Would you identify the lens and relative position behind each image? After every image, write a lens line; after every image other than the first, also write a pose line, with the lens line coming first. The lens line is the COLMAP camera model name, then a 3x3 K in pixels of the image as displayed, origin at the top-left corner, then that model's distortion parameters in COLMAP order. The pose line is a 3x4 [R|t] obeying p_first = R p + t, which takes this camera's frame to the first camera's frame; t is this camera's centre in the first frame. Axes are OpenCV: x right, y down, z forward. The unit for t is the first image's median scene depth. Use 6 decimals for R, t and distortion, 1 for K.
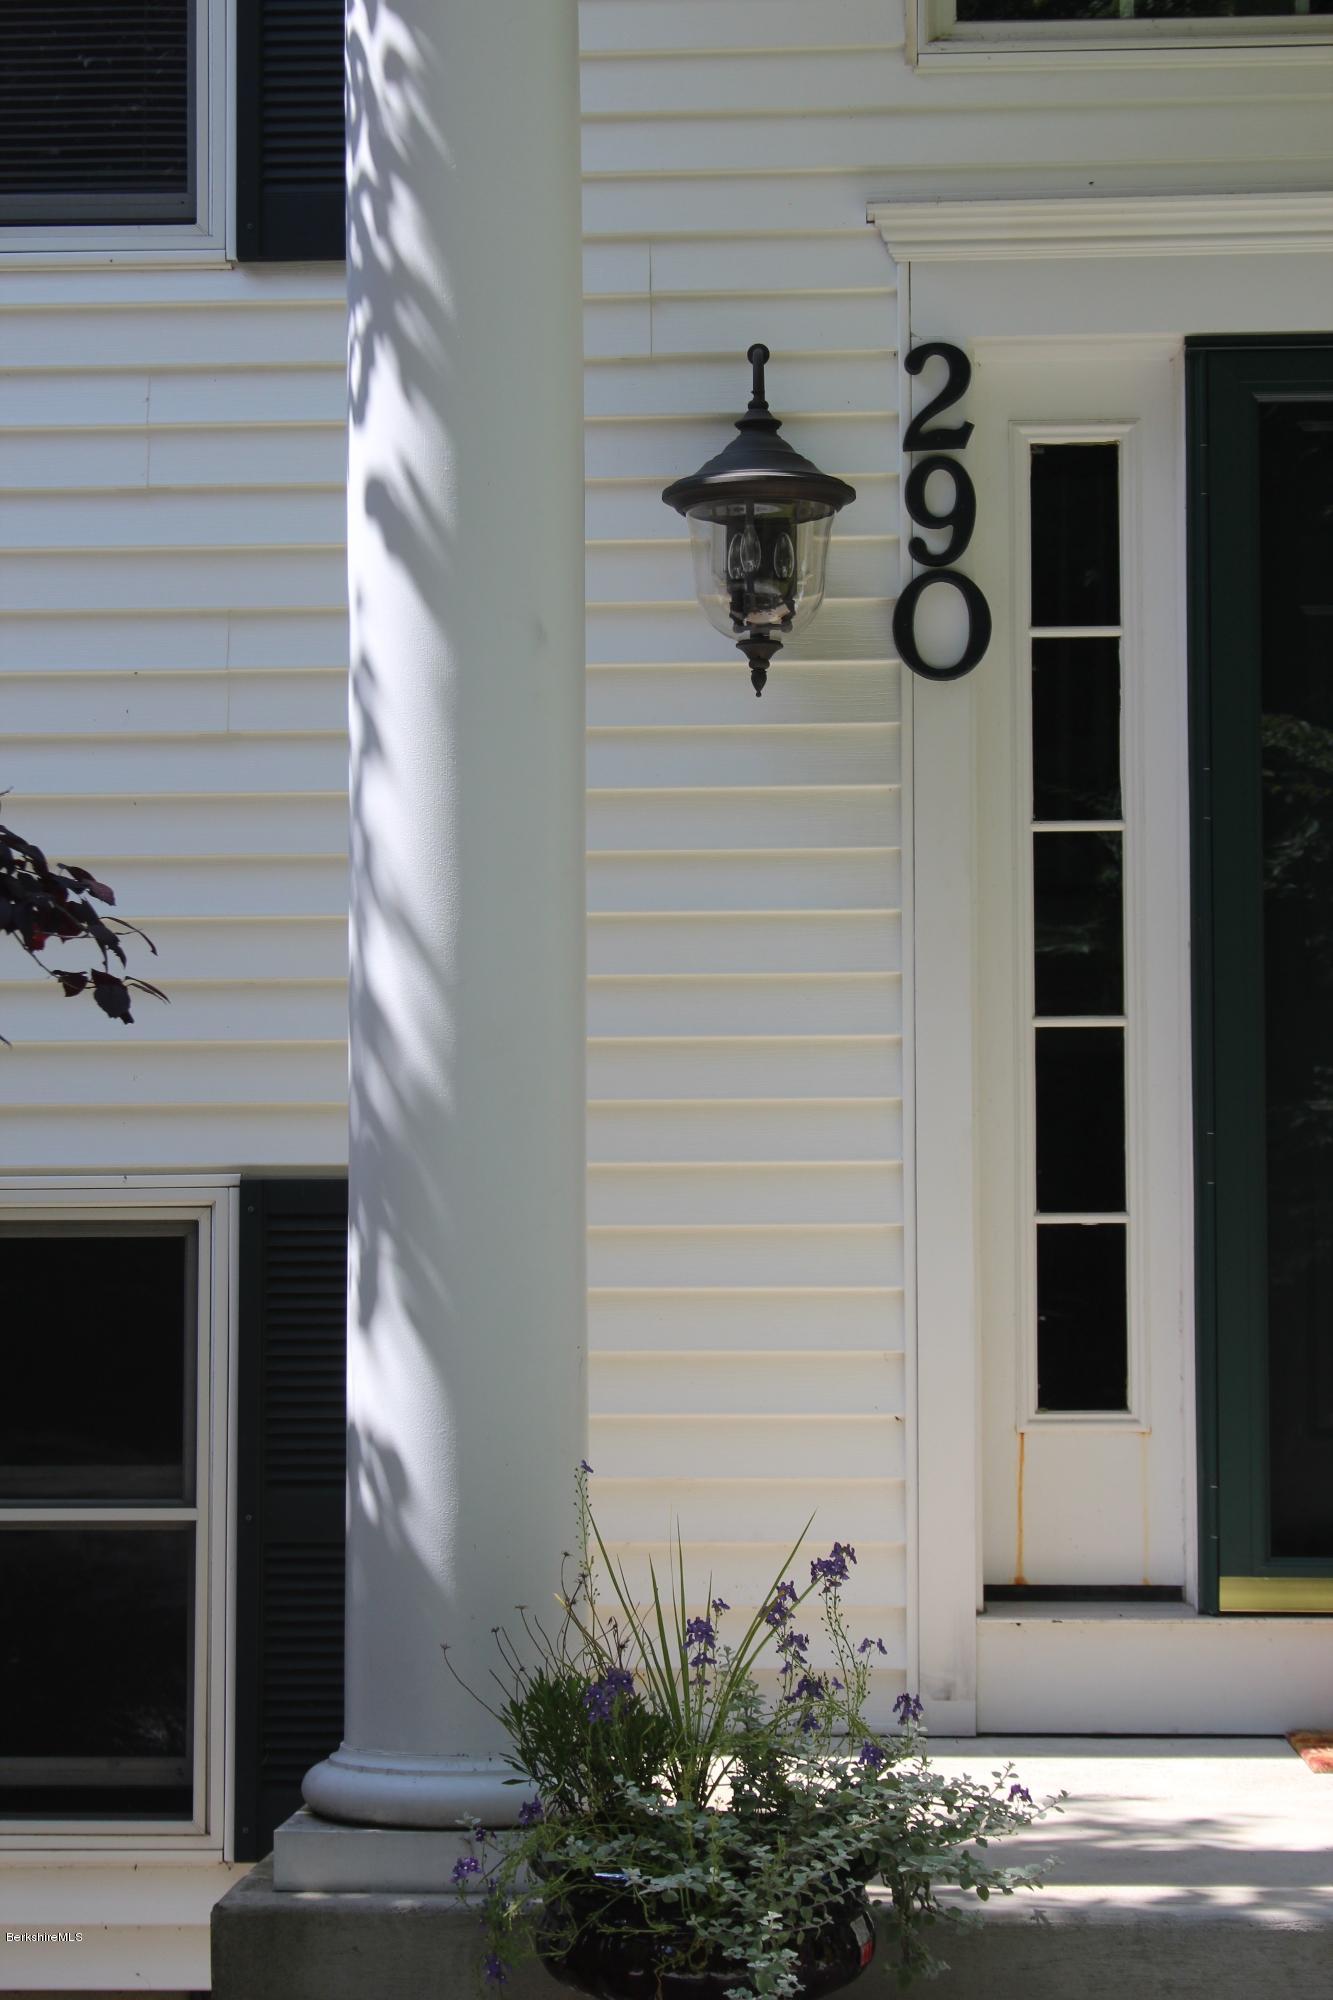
lens RADIAL K [[4104.9, 0, 666.5], [0, 4104.9, 1000.0], [0, 0, 1]] dist [-0.068904, -0.169767]
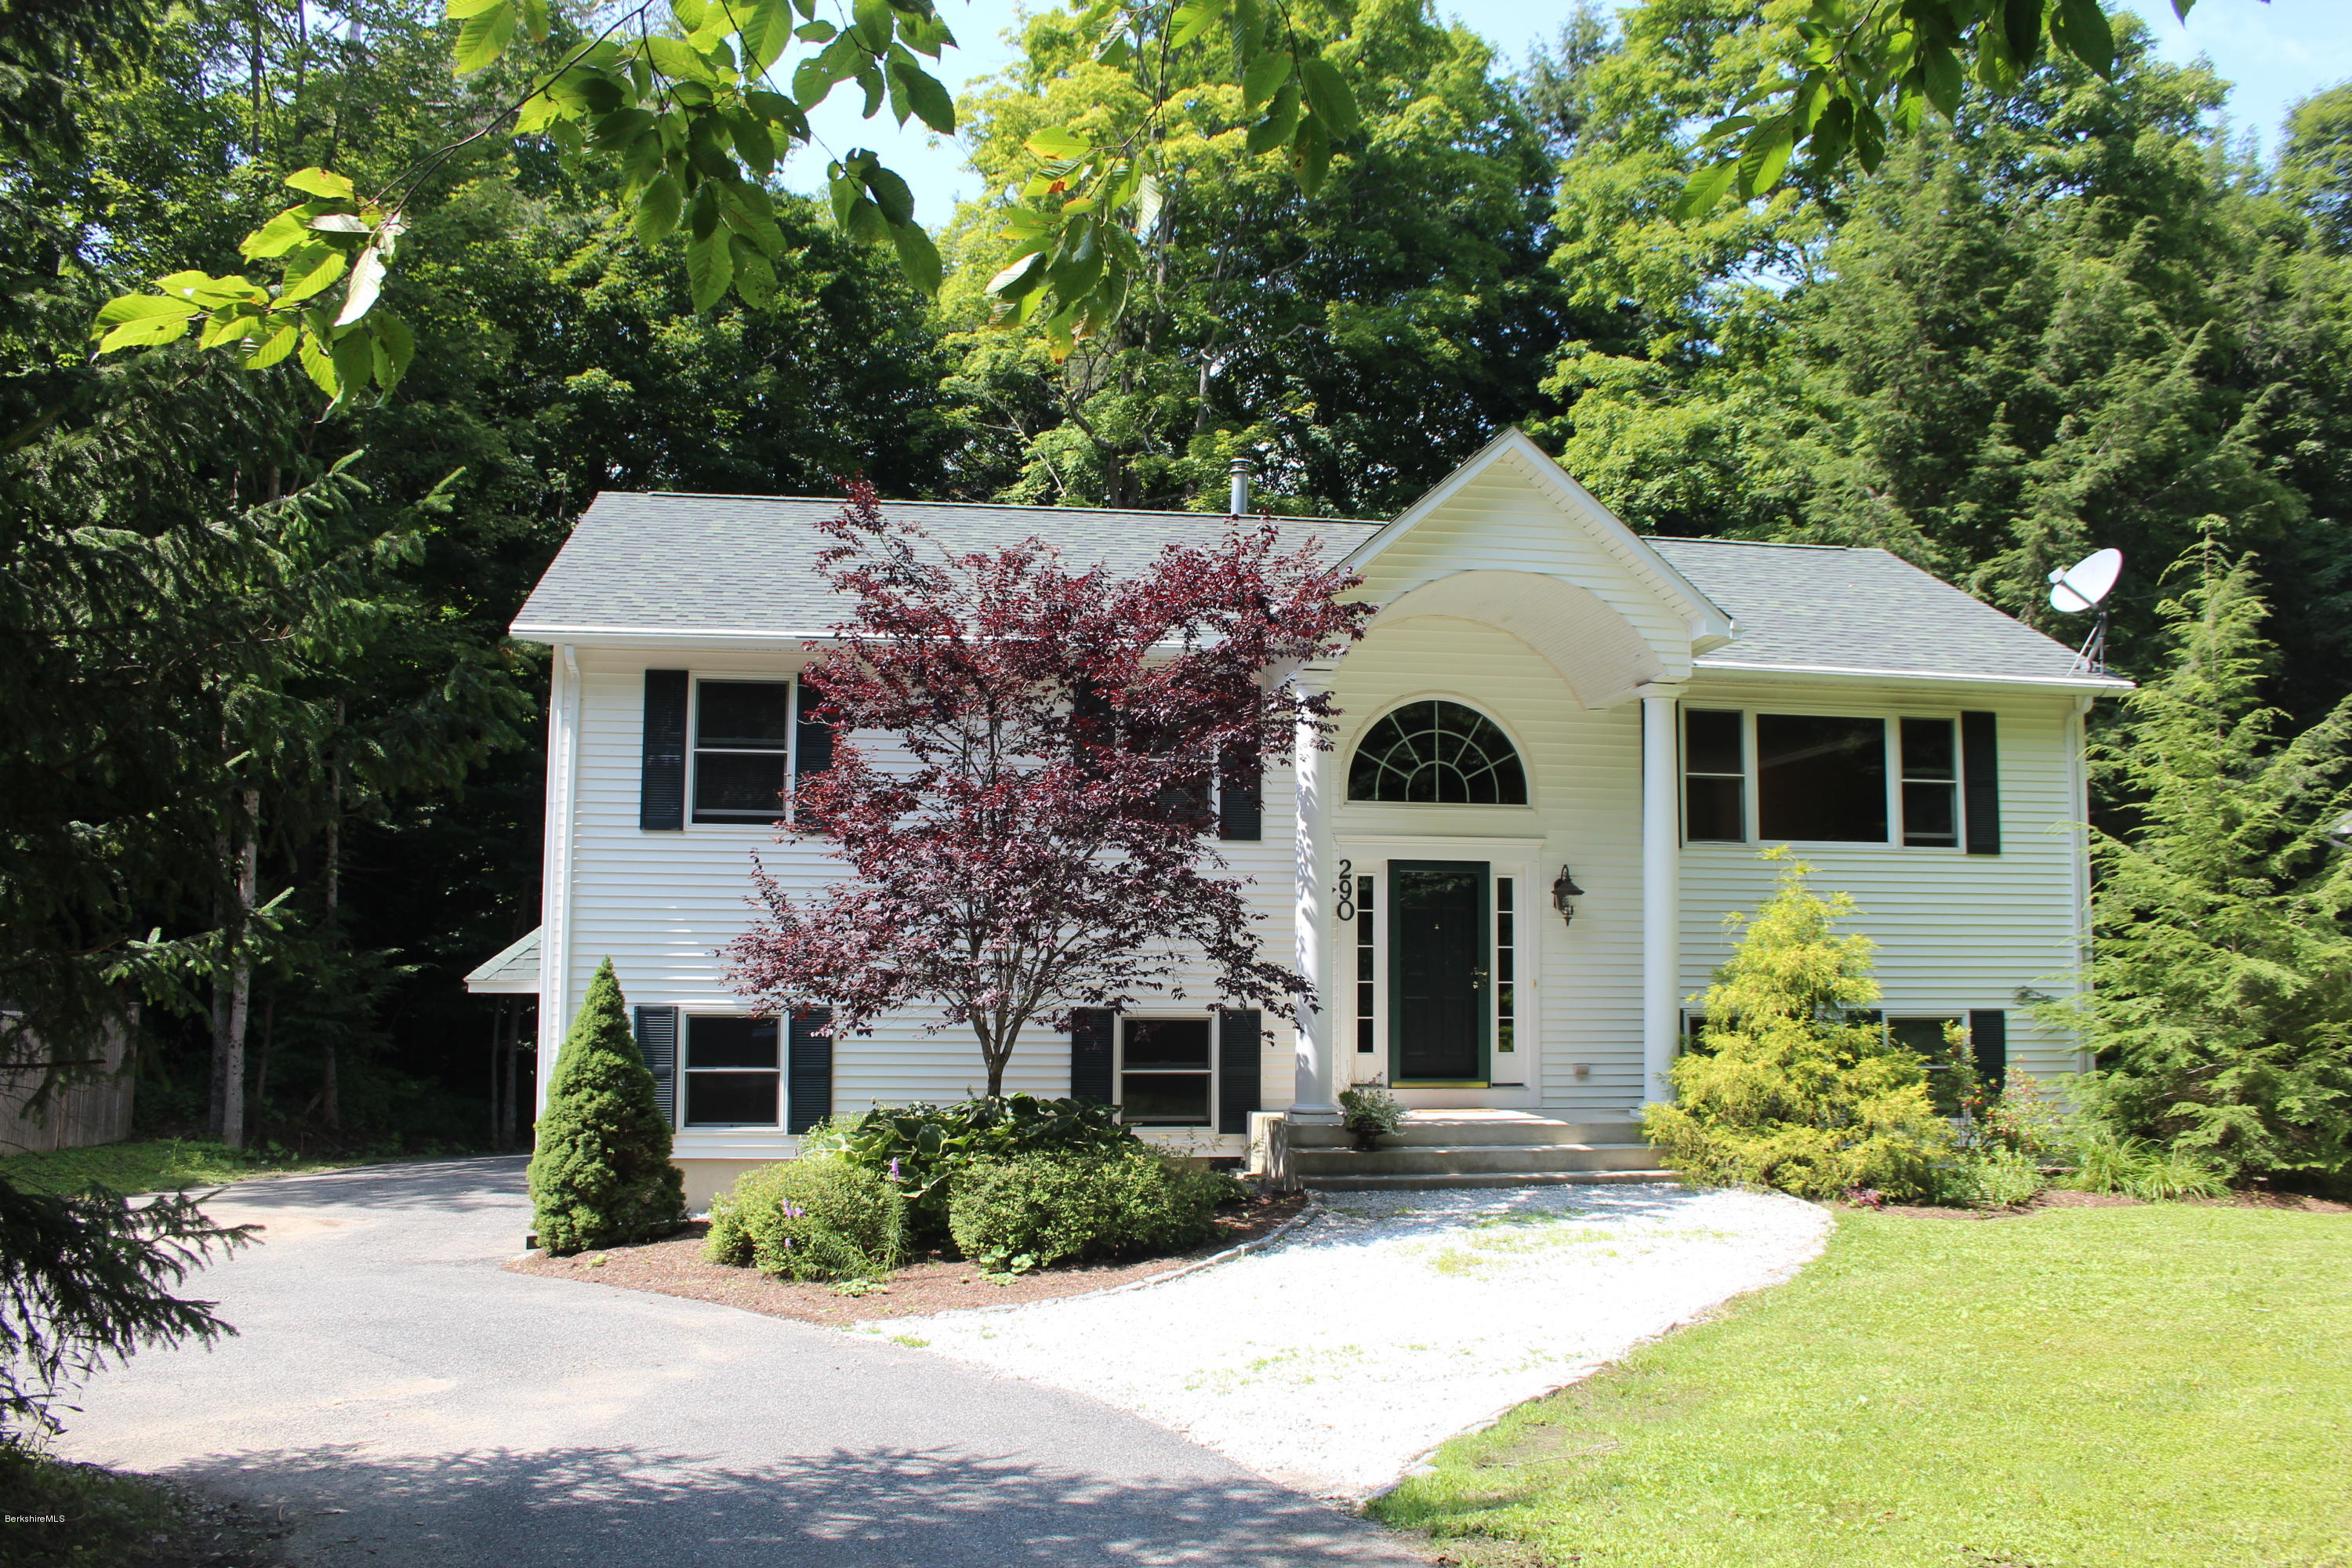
lens RADIAL K [[2024.5, 0, 1176.0], [0, 2024.5, 784.0], [0, 0, 1]] dist [-0.136312, 0.141098]
pose [[0.976923, 0.033524, 0.210945, -0.747680], [-0.025942, 0.998918, -0.038608, -0.152481], [-0.212011, 0.032245, 0.976735, -1.648515]]
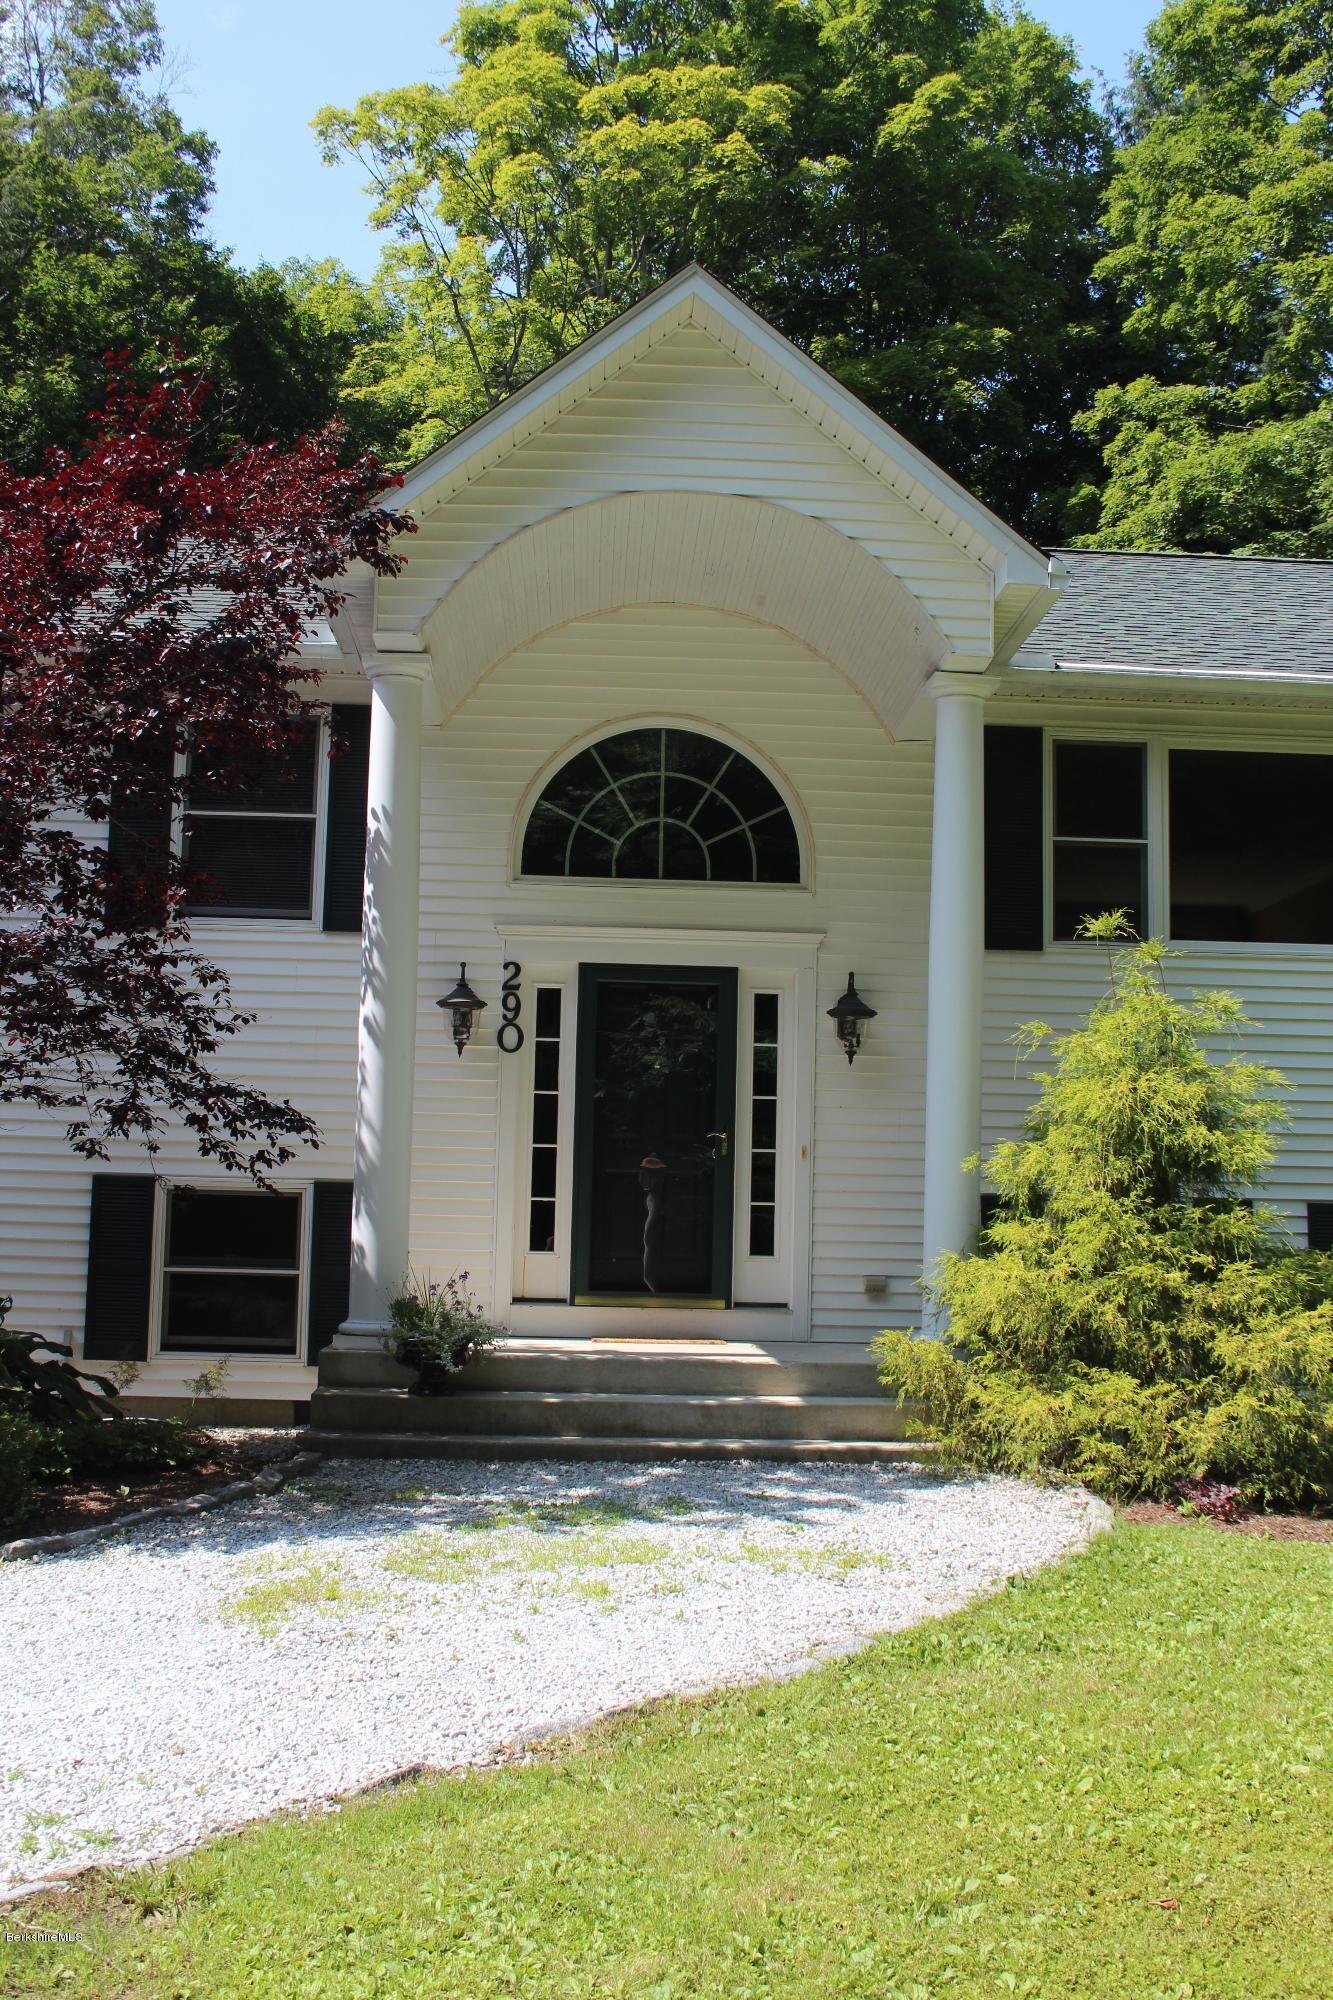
lens RADIAL K [[2151.5, 0, 666.5], [0, 2151.5, 1000.0], [0, 0, 1]] dist [-0.060488, -0.007885]
pose [[0.994229, 0.036665, 0.100816, 0.010015], [-0.032259, 0.998467, -0.044986, -0.042905], [-0.102311, 0.041474, 0.993887, -0.960891]]
